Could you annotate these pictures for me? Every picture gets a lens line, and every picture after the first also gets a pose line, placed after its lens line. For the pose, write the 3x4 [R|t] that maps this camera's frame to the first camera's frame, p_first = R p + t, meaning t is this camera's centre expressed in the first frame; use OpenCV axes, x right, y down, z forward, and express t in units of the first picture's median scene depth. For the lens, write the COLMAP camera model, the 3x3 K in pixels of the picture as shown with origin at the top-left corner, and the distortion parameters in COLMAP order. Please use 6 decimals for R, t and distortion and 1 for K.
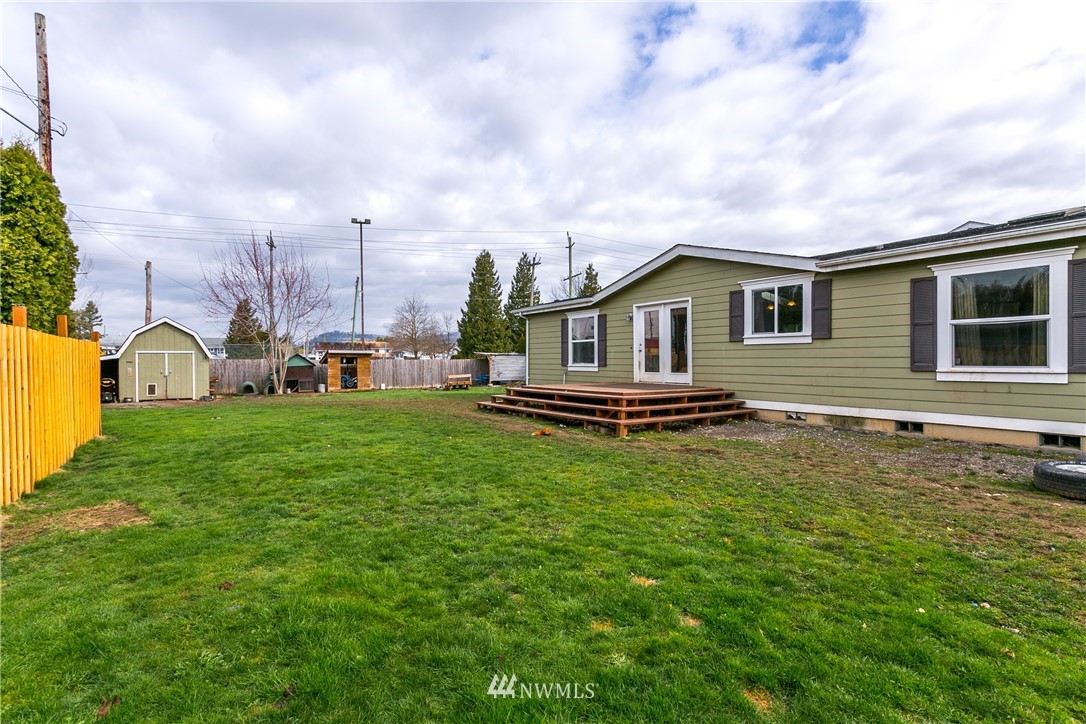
lens RADIAL K [[514.1, 0, 540.1], [0, 514.1, 361.1], [0, 0, 1]] dist [0.005925, -0.000230]
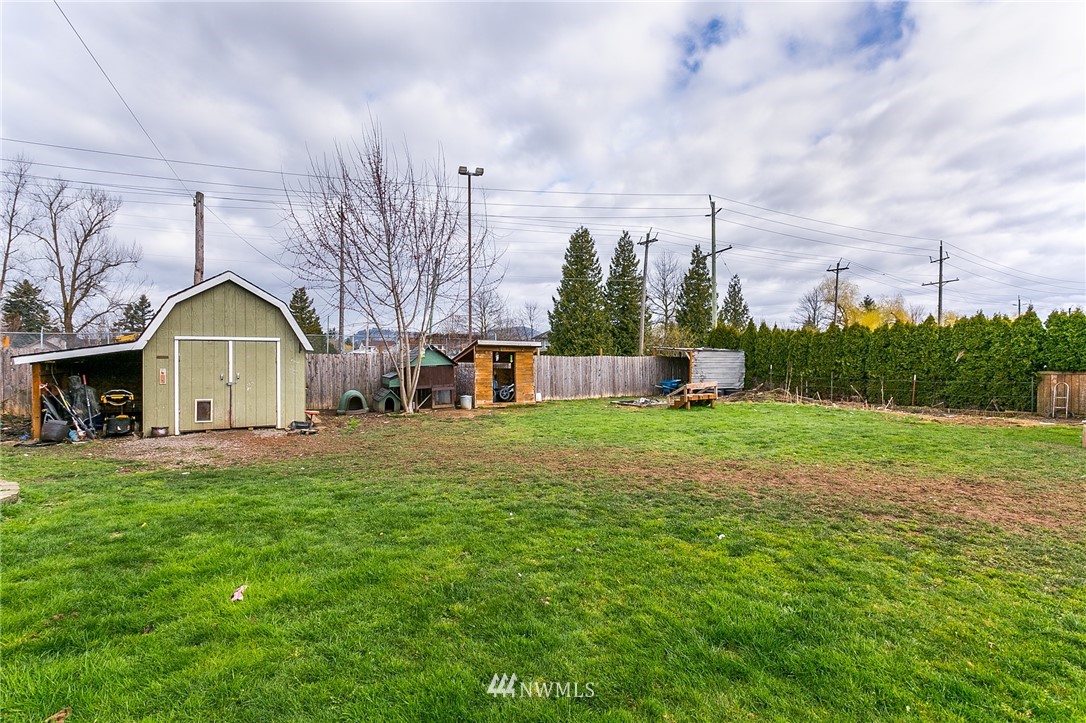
lens RADIAL K [[514.1, 0, 542.5], [0, 514.1, 361.1], [0, 0, 1]] dist [0.005925, -0.000230]
pose [[0.998011, 0.007074, -0.062649, -0.283646], [-0.006809, 0.999967, 0.004438, 0.000508], [0.062679, -0.004003, 0.998026, 0.375506]]
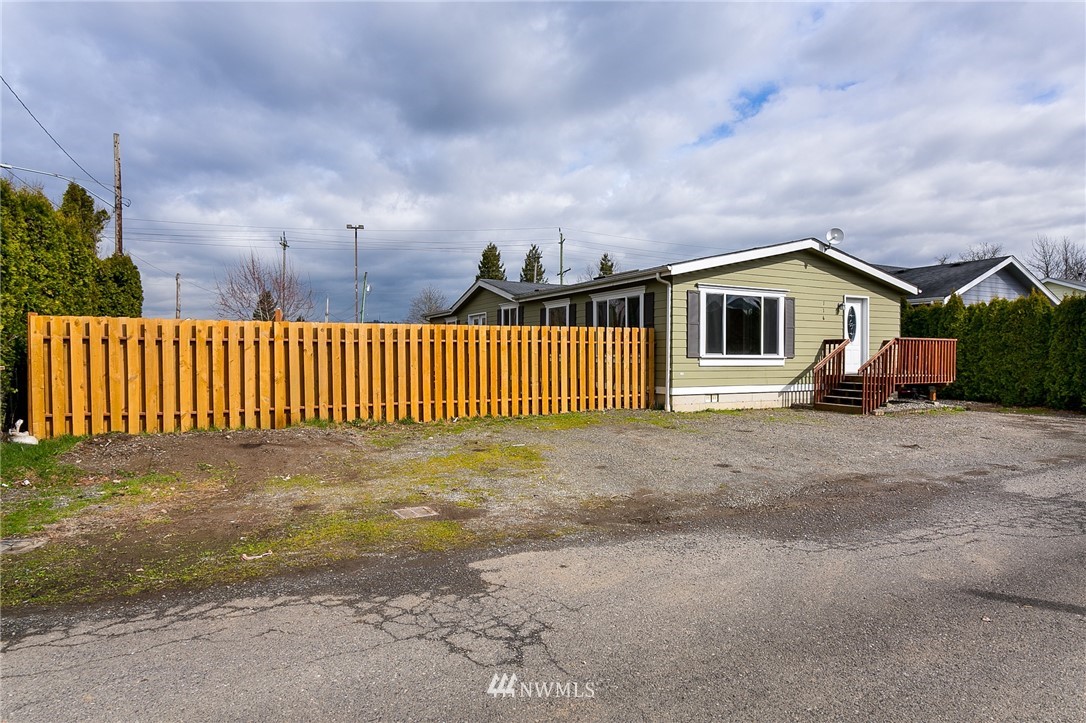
lens RADIAL K [[603.9, 0, 546.9], [0, 603.9, 364.7], [0, 0, 1]] dist [-0.013715, -0.000808]
pose [[0.994776, 0.008381, -0.101736, 0.289114], [-0.006953, 0.999872, 0.014386, 0.005871], [0.101844, -0.013604, 0.994707, -0.372646]]
